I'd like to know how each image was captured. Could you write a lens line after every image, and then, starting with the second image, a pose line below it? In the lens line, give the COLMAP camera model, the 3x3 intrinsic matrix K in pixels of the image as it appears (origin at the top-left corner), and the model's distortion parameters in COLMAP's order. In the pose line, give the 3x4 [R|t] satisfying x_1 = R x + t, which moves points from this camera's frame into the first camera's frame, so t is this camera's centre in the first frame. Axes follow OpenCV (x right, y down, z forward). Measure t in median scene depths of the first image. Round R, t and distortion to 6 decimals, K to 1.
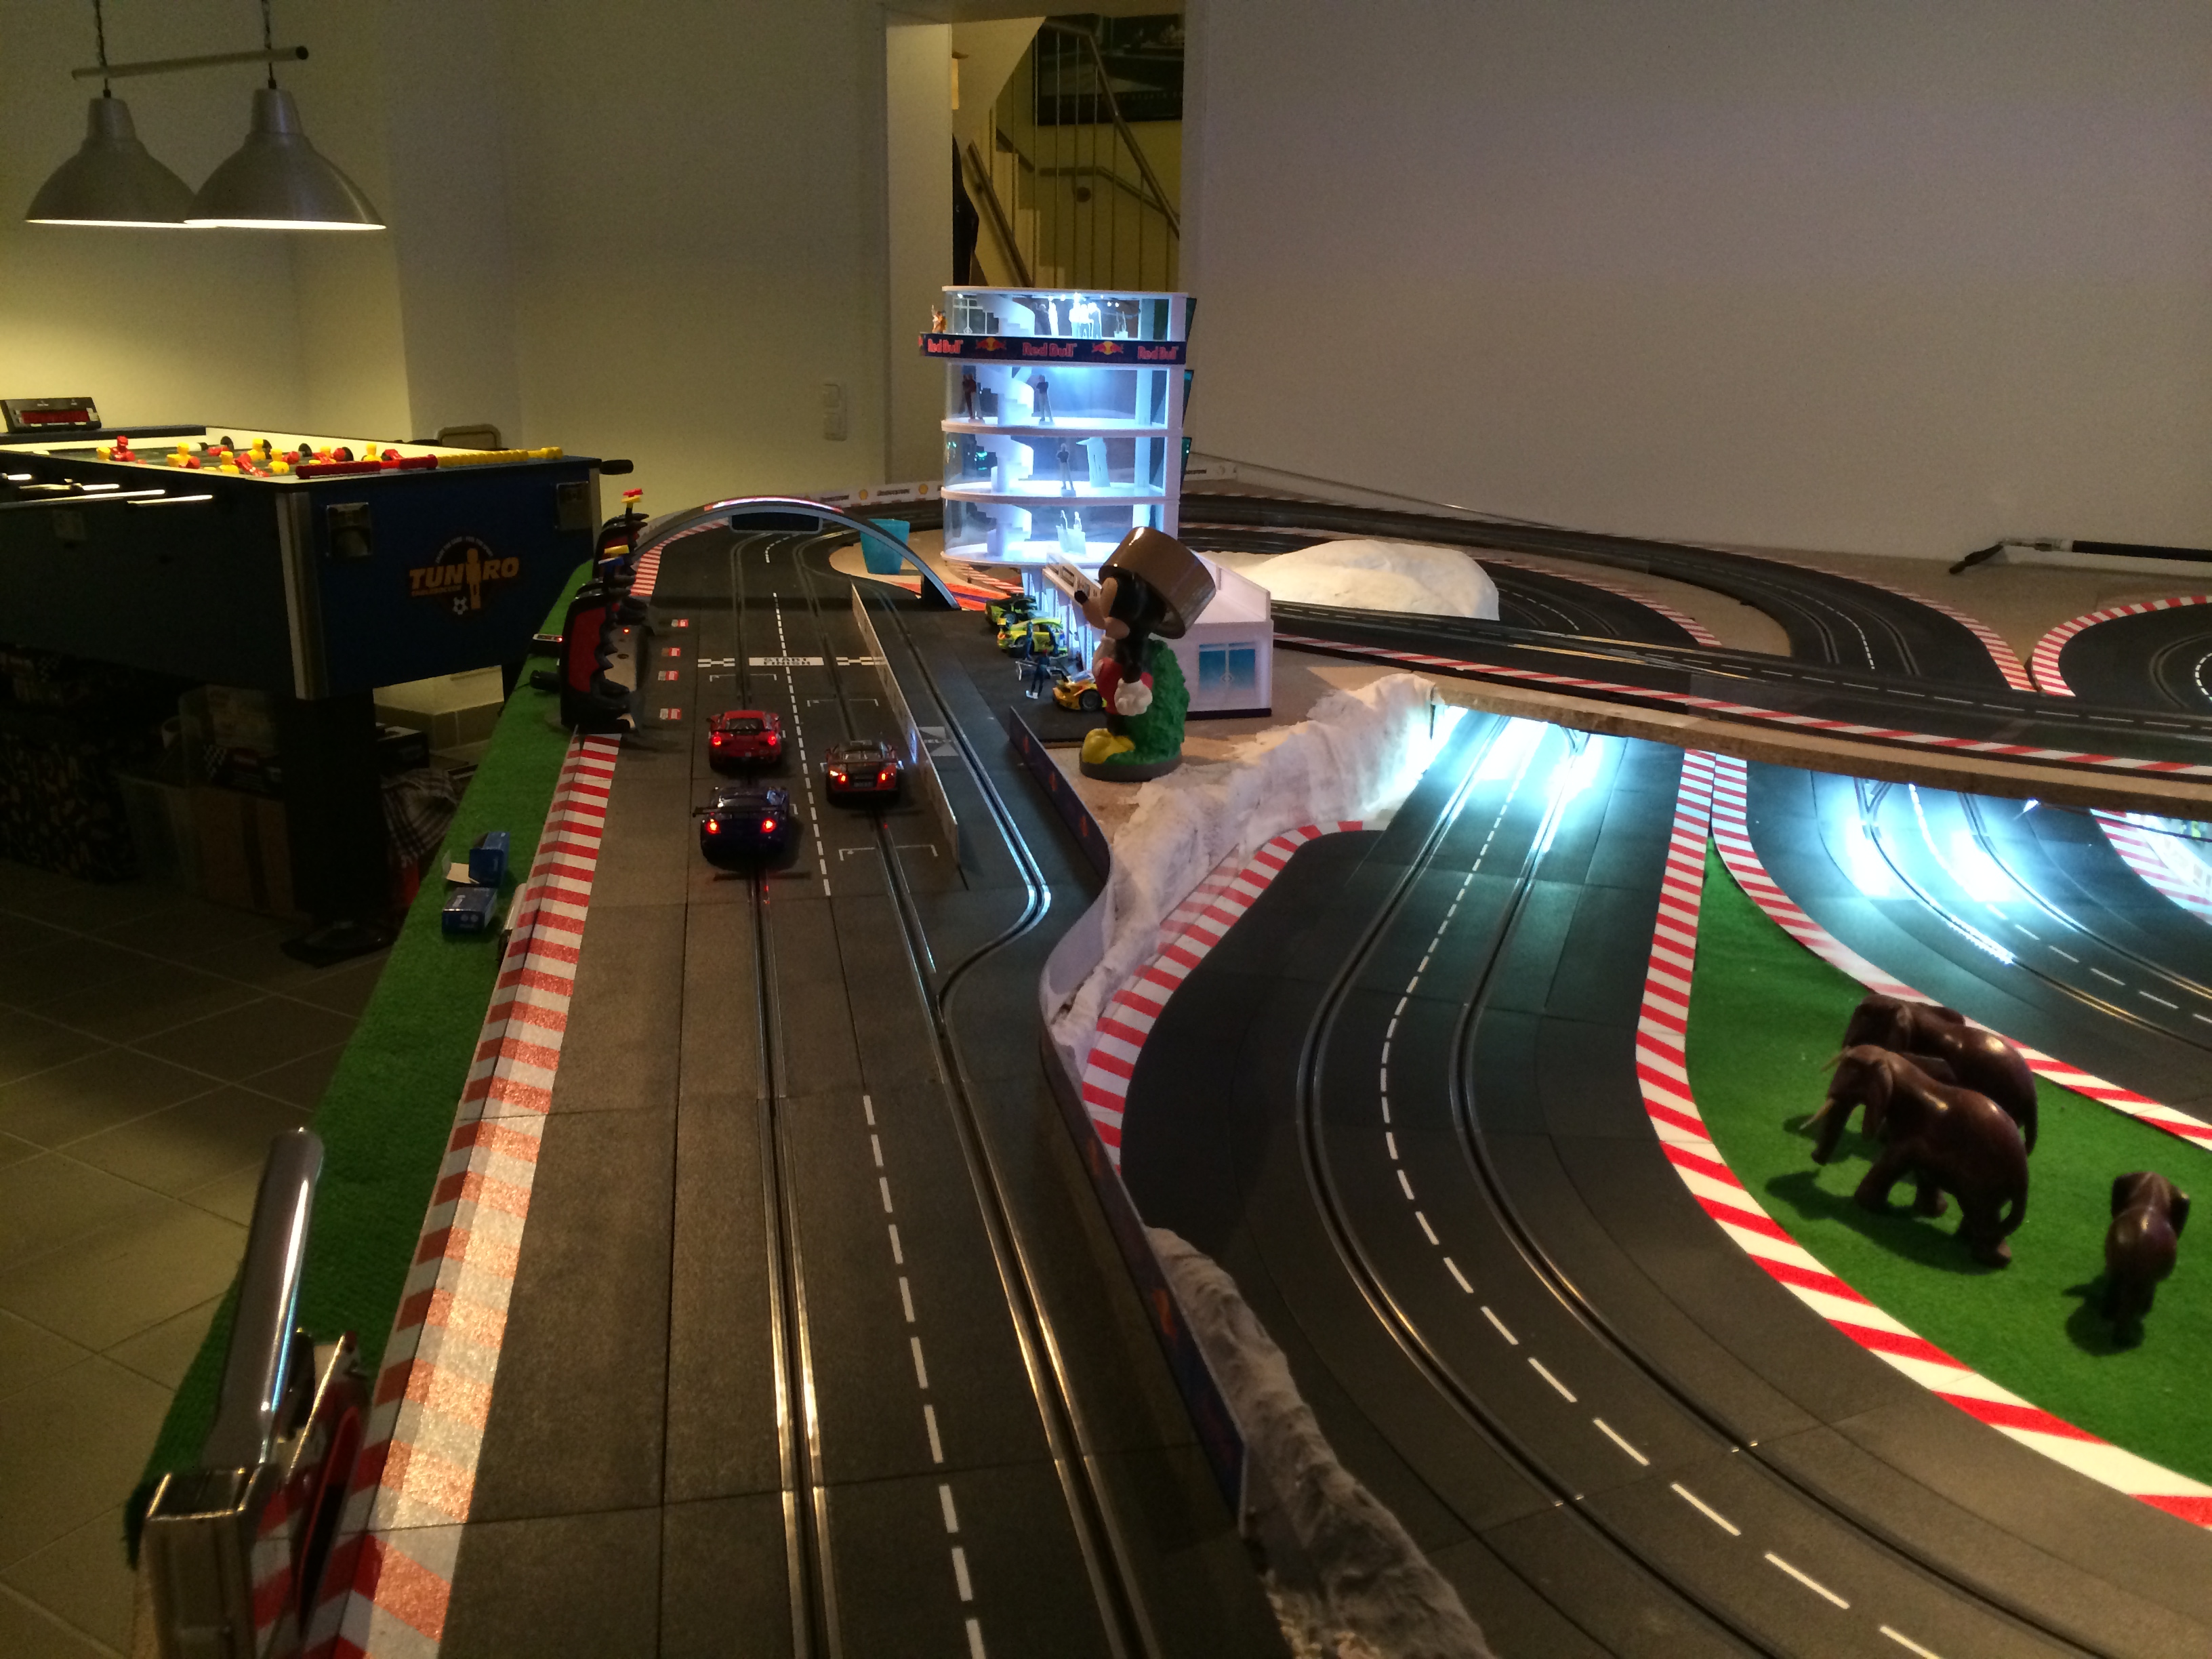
lens RADIAL K [[1900.5, 0, 1106.7], [0, 1900.5, 827.9], [0, 0, 1]] dist [0.069012, -0.077339]
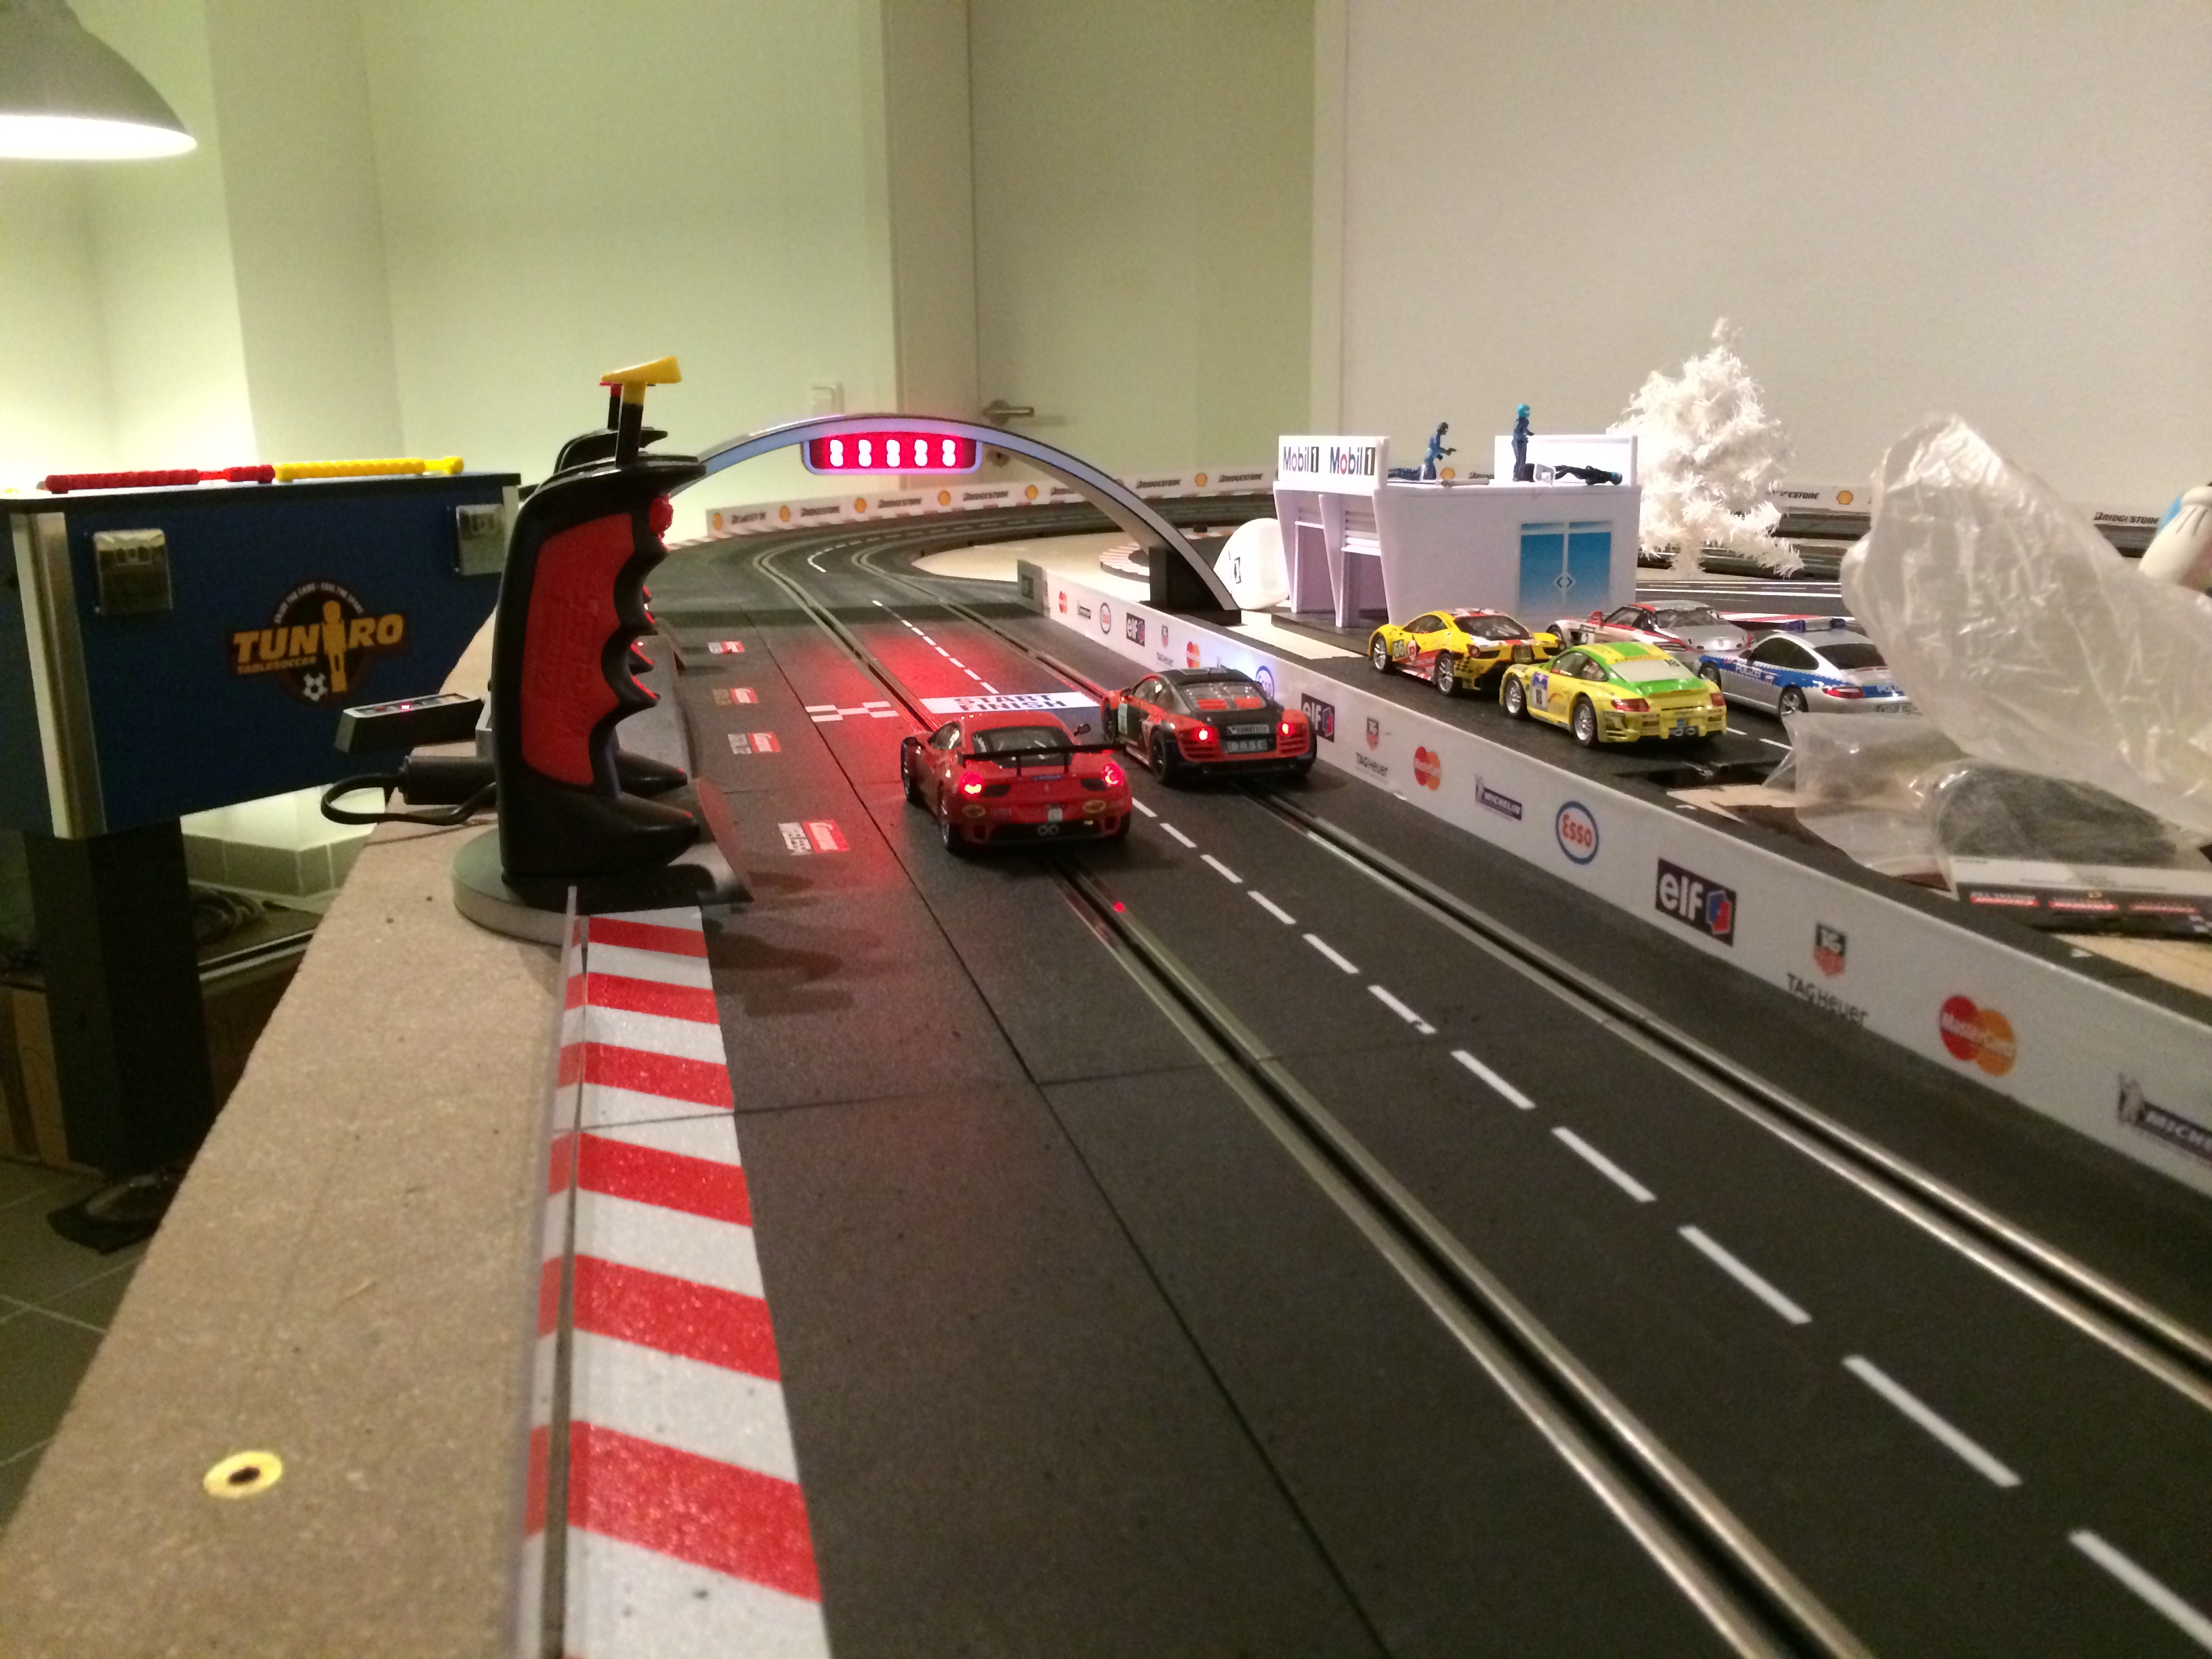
lens RADIAL K [[1900.5, 0, 1091.4], [0, 1900.5, 843.4], [0, 0, 1]] dist [0.069012, -0.077339]
pose [[0.998277, -0.044263, 0.038532, -0.196674], [0.045886, 0.998050, -0.042315, -0.042625], [-0.036584, 0.044011, 0.998361, 0.668028]]
